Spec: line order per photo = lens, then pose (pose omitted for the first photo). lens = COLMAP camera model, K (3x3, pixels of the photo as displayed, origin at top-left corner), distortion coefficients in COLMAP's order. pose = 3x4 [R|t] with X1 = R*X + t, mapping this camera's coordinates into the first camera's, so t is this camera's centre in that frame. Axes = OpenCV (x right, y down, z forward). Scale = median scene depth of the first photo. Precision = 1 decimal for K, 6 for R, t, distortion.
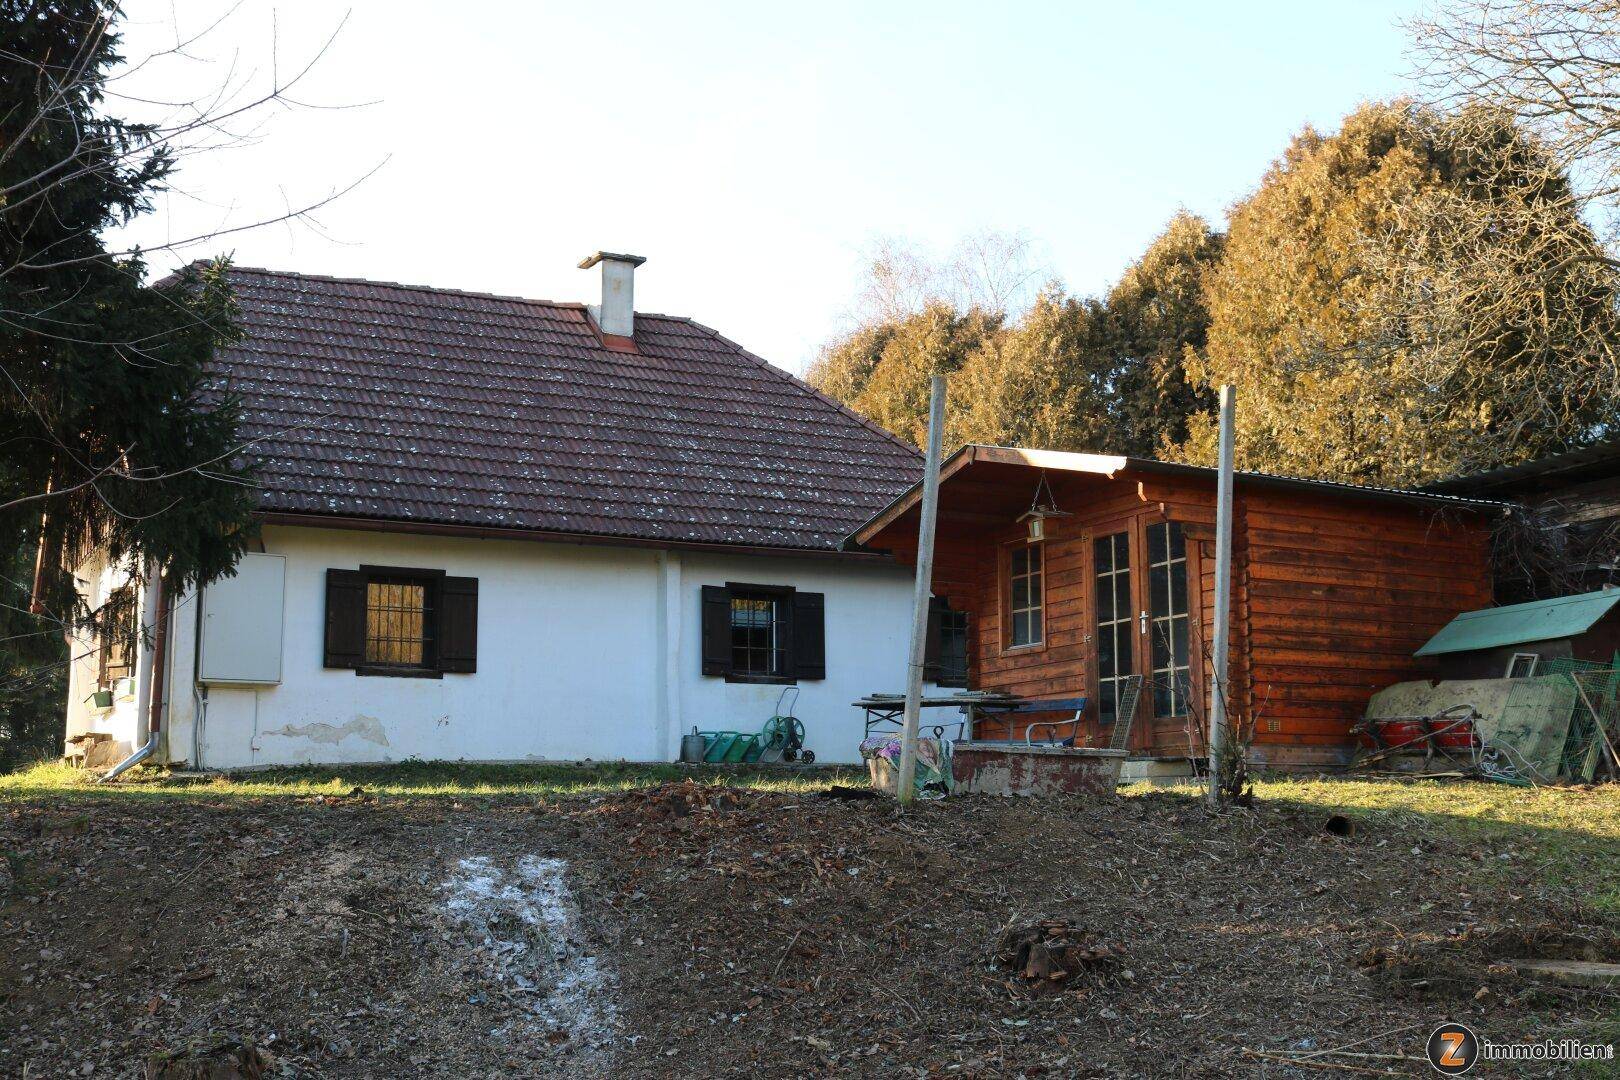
lens RADIAL K [[1591.9, 0, 779.9], [0, 1591.9, 539.3], [0, 0, 1]] dist [-0.181147, 0.211796]
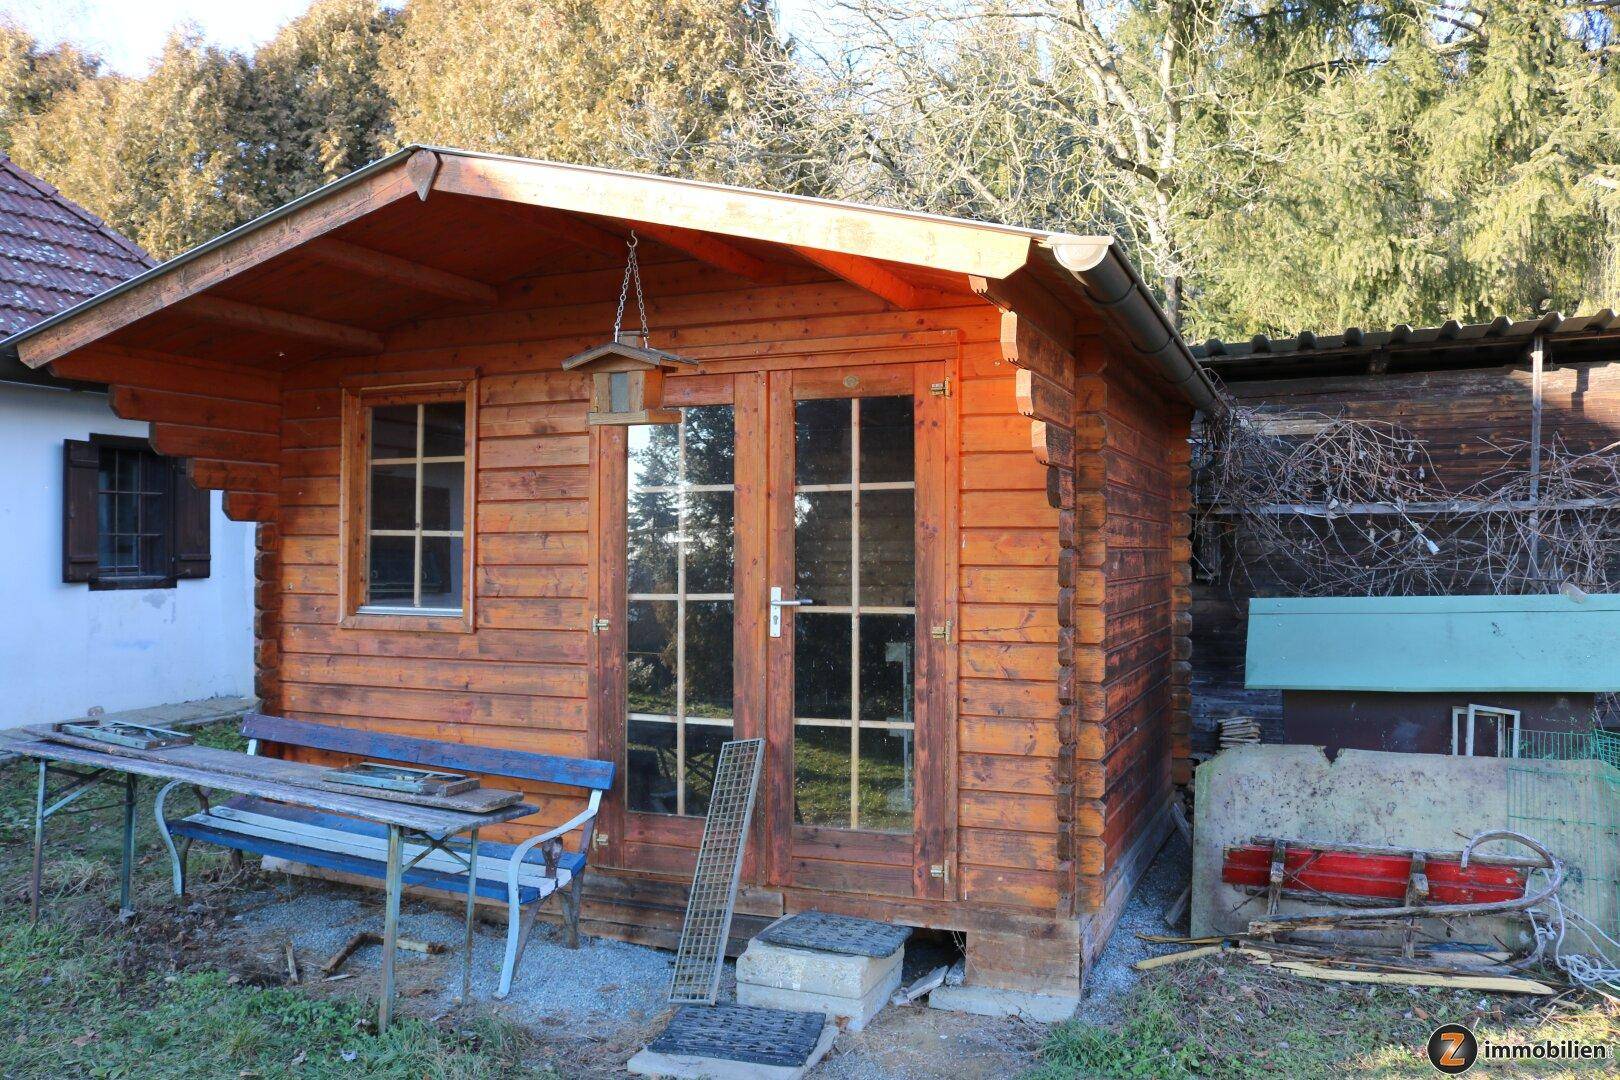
lens RADIAL K [[1312.0, 0, 785.8], [0, 1312.0, 532.9], [0, 0, 1]] dist [-0.153134, 0.120594]
pose [[0.765788, 0.010537, 0.643007, -0.004488], [-0.102755, 0.989024, 0.106170, -0.004411], [-0.634831, -0.147376, 0.758466, 0.310089]]
